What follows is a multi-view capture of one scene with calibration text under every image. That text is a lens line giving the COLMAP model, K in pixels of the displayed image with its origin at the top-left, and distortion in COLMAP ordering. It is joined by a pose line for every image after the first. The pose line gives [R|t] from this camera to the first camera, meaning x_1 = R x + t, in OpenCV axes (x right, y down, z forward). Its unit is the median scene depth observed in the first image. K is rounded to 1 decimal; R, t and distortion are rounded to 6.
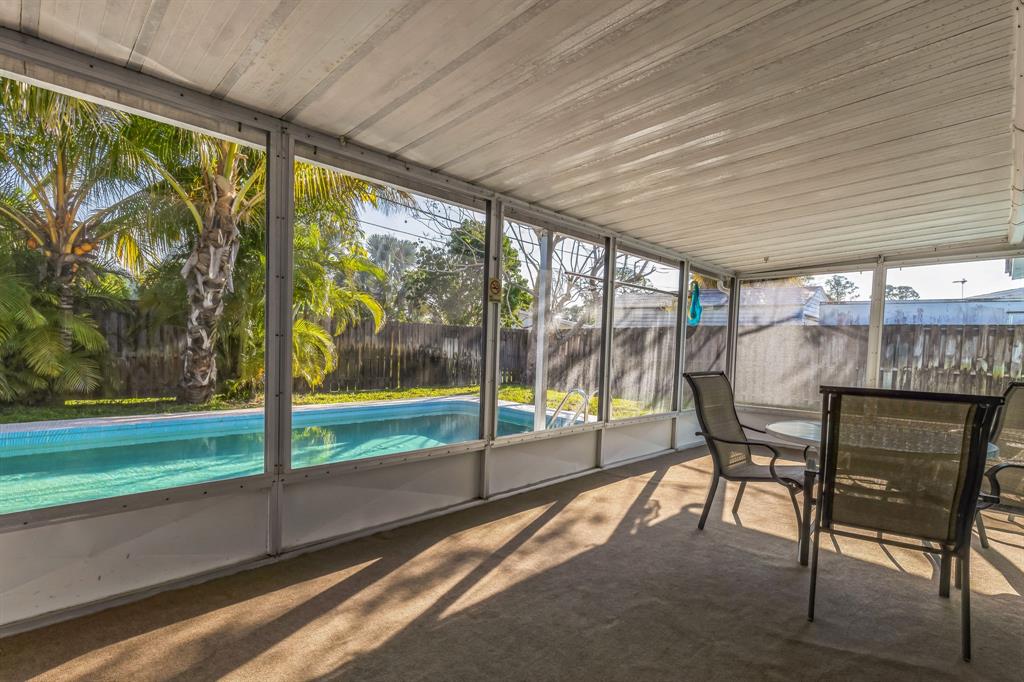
lens RADIAL K [[465.2, 0, 504.6], [0, 465.2, 343.1], [0, 0, 1]] dist [-0.001254, -0.000252]
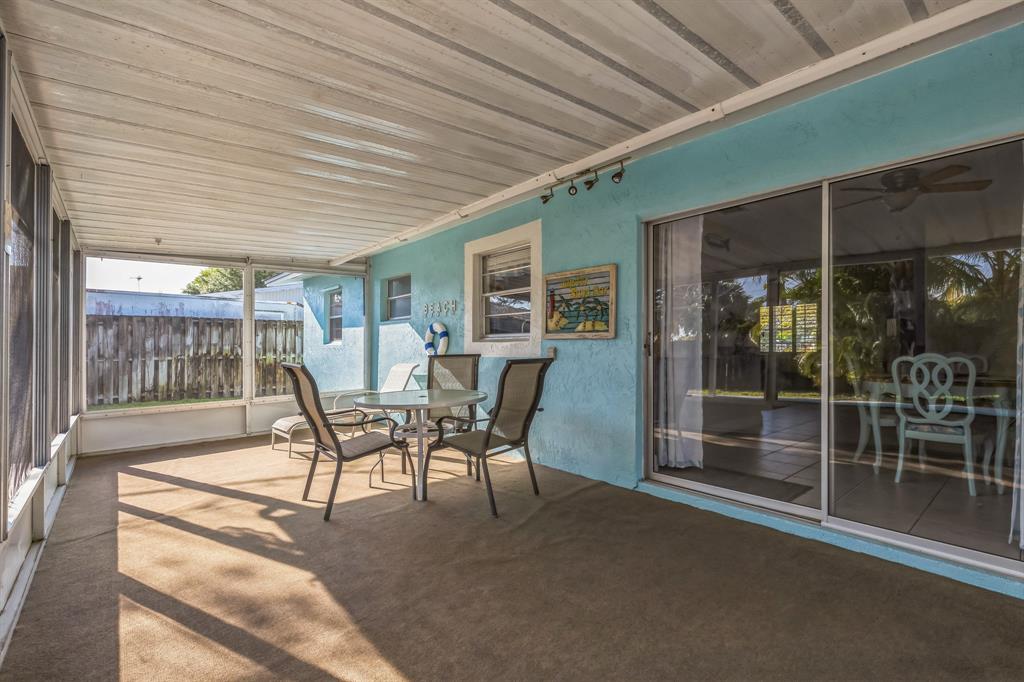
lens RADIAL K [[465.2, 0, 500.9], [0, 465.2, 340.7], [0, 0, 1]] dist [-0.001254, -0.000252]
pose [[0.077792, -0.015679, 0.996846, -0.350396], [0.001792, 0.999877, 0.015587, 0.003657], [-0.996968, 0.000574, 0.077811, 0.372467]]
